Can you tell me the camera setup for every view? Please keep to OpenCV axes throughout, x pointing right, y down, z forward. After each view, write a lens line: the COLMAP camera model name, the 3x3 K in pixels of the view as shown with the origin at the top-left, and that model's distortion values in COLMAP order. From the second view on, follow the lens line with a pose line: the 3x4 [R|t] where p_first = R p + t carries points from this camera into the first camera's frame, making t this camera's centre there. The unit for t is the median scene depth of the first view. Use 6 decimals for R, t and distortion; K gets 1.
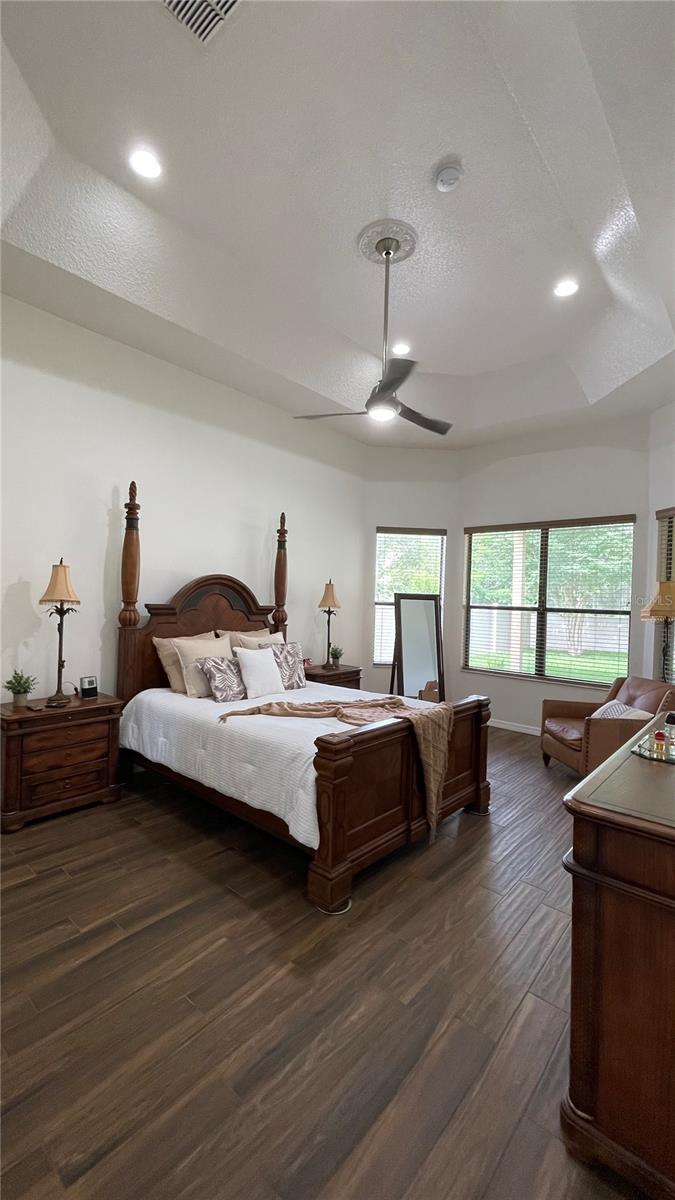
lens RADIAL K [[498.8, 0, 337.0], [0, 498.8, 599.8], [0, 0, 1]] dist [-0.003950, -0.000749]
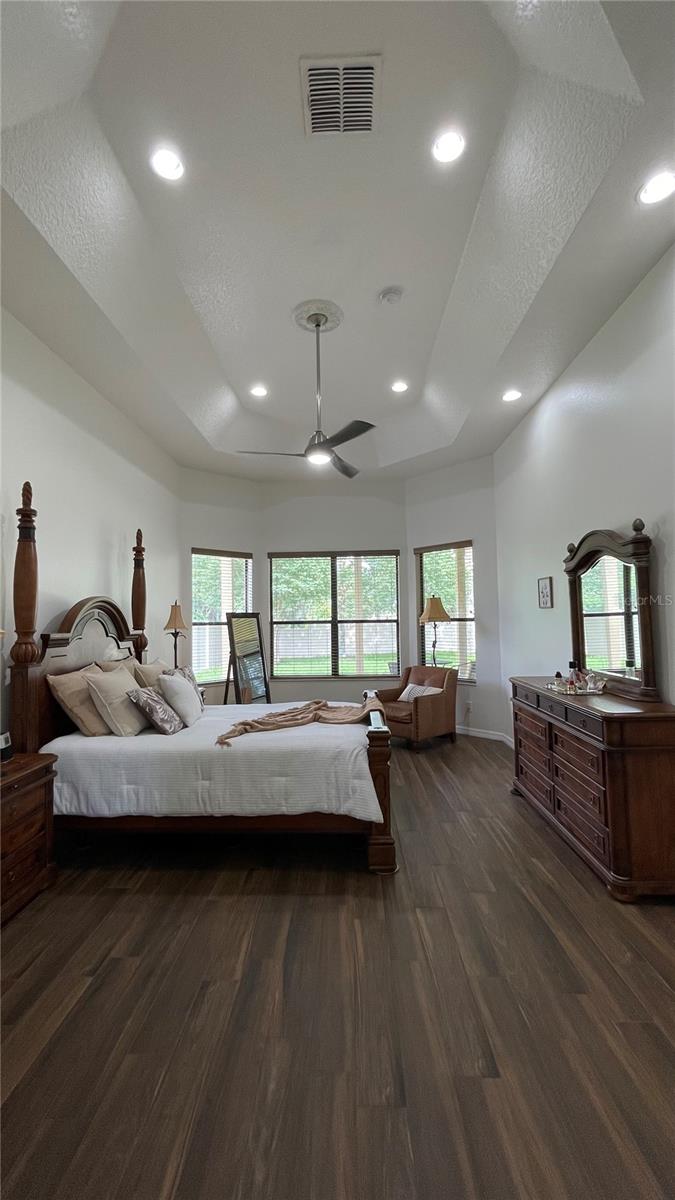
lens RADIAL K [[498.8, 0, 336.6], [0, 498.8, 598.0], [0, 0, 1]] dist [-0.003950, -0.000749]
pose [[0.763075, -0.013846, 0.646161, -0.547764], [0.041868, 0.998730, -0.028042, -0.007039], [-0.644952, 0.048452, 0.762686, 0.077883]]
